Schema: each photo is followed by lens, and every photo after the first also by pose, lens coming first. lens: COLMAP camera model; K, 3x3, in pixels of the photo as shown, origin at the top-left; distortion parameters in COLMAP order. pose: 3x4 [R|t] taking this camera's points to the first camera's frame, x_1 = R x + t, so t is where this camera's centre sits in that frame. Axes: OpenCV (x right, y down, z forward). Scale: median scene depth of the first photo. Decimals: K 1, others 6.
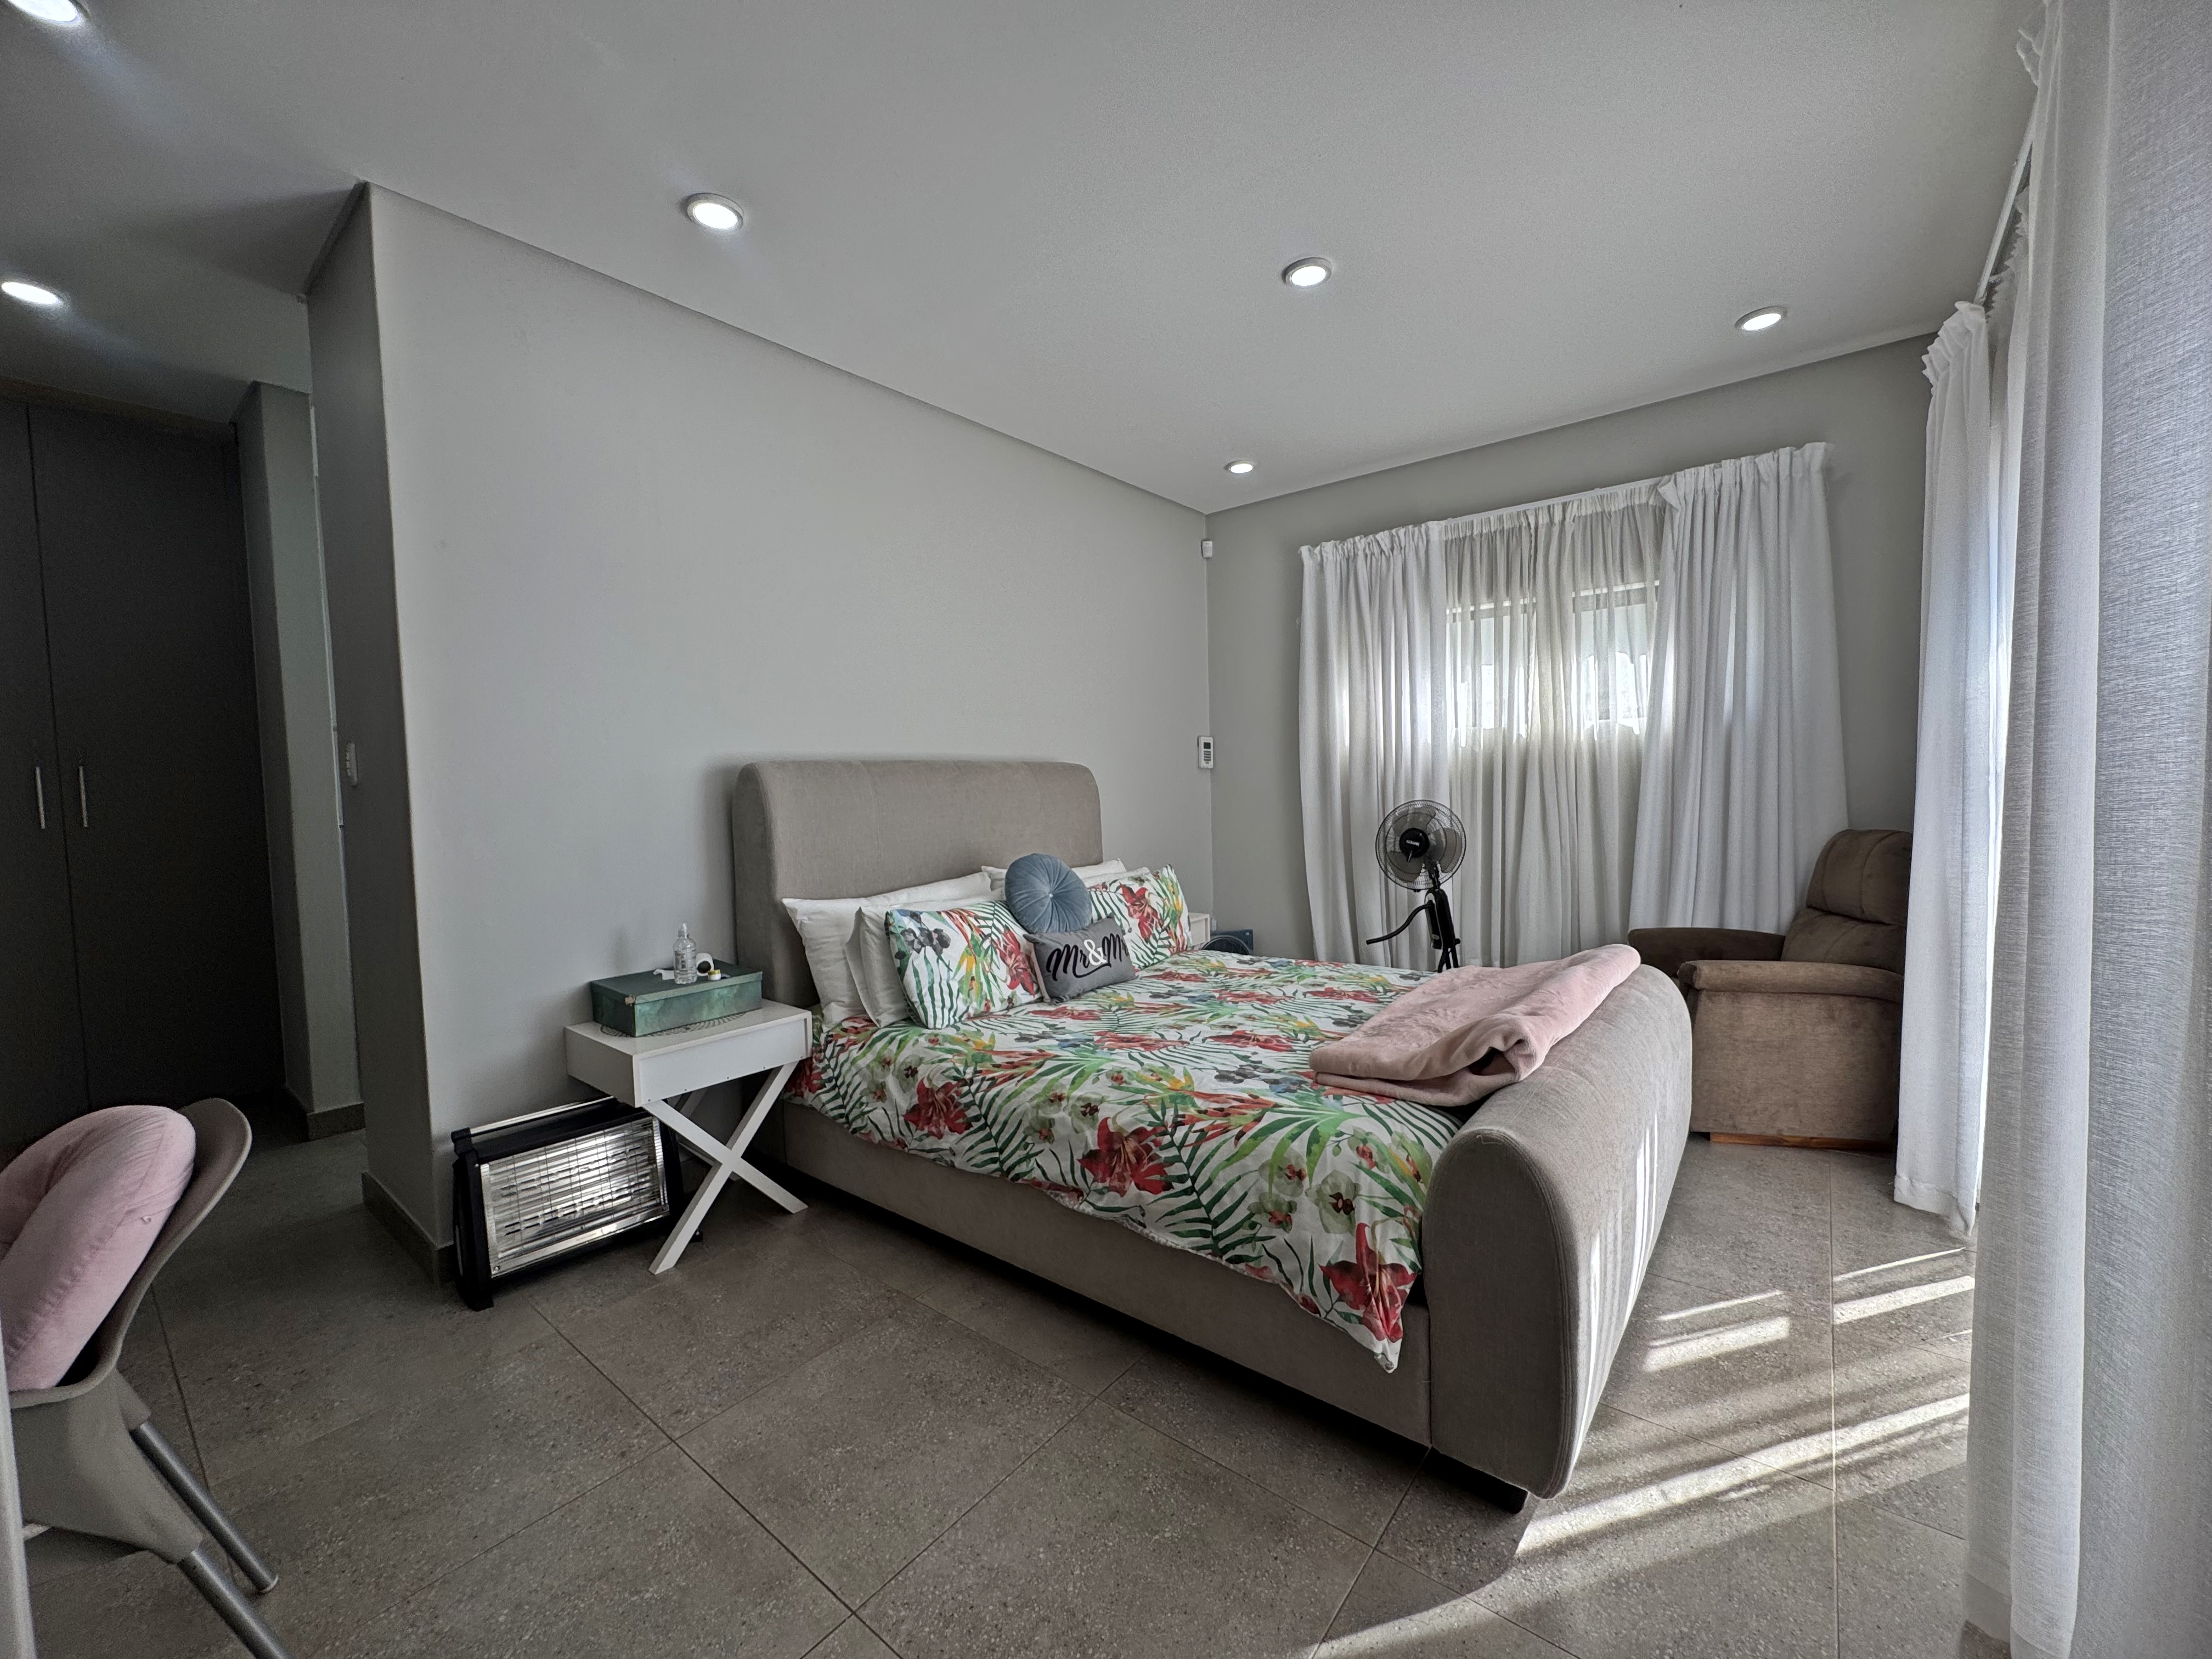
lens RADIAL K [[882.7, 0, 1115.6], [0, 882.7, 835.3], [0, 0, 1]] dist [-0.002328, 0.000253]
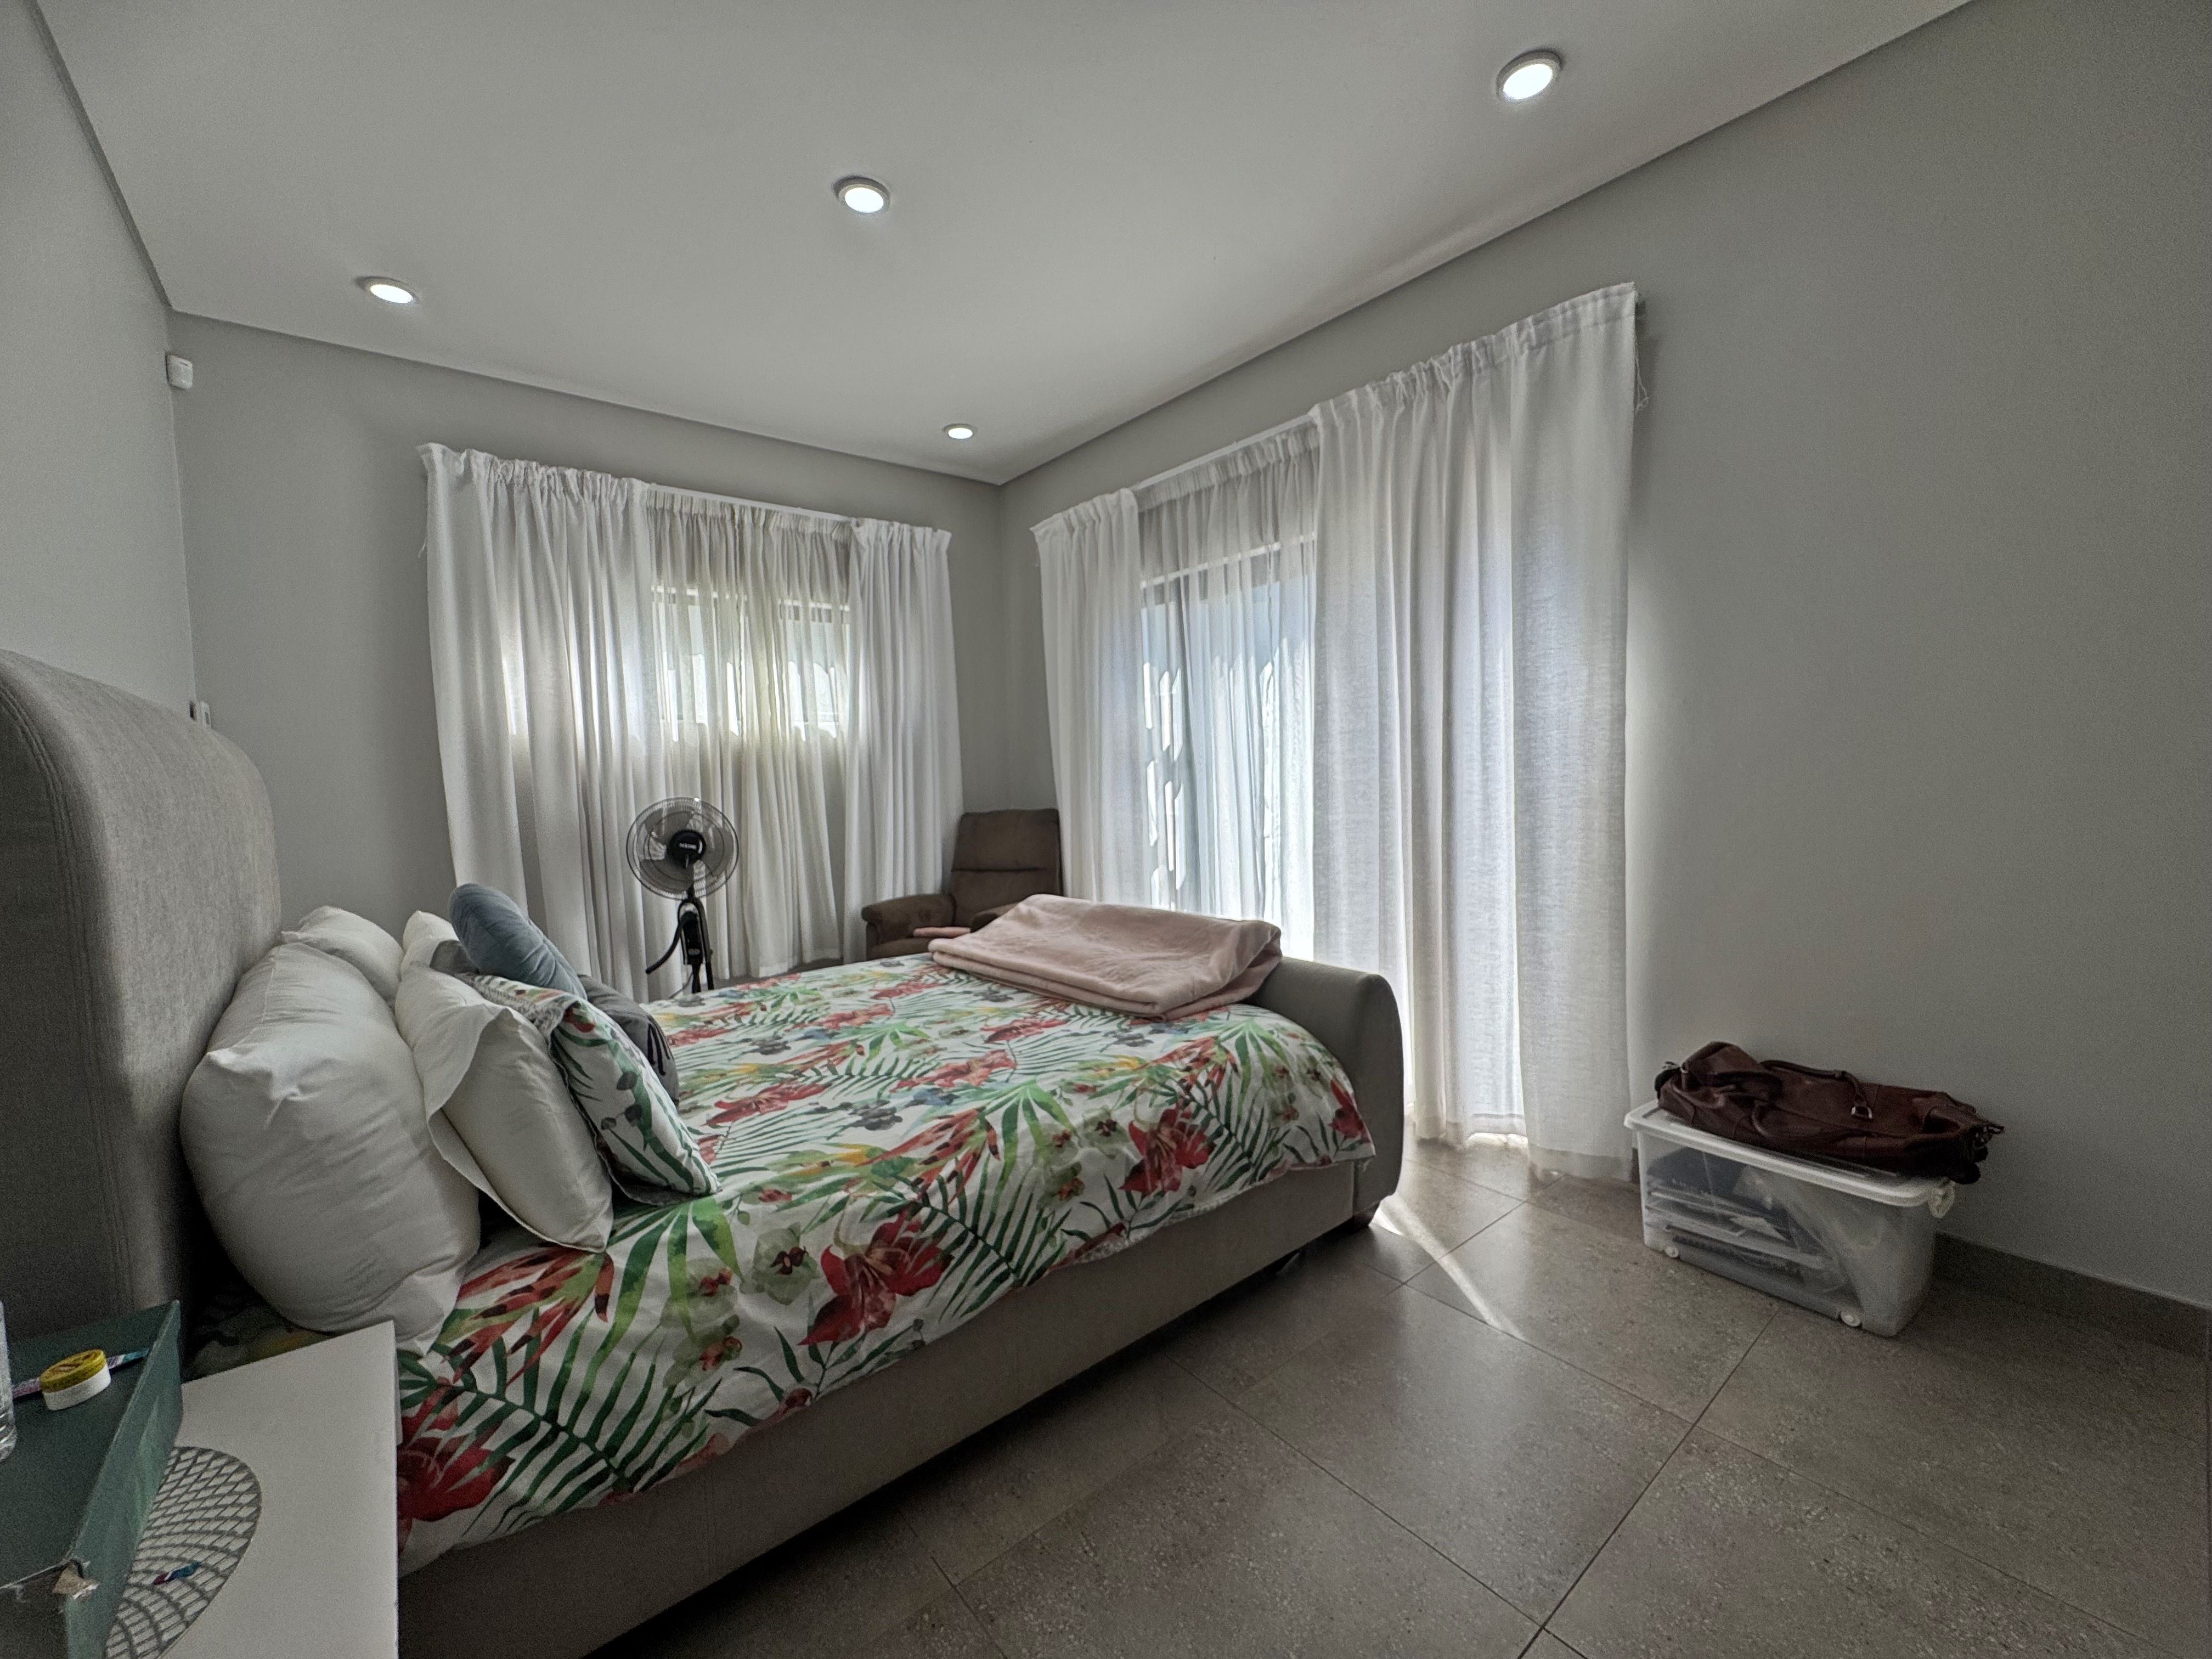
lens RADIAL K [[882.7, 0, 1106.6], [0, 882.7, 832.7], [0, 0, 1]] dist [-0.002328, 0.000253]
pose [[0.218598, -0.044637, 0.974793, -0.722660], [0.080912, 0.996342, 0.027479, 0.007751], [-0.972455, 0.072866, 0.221410, 0.688090]]
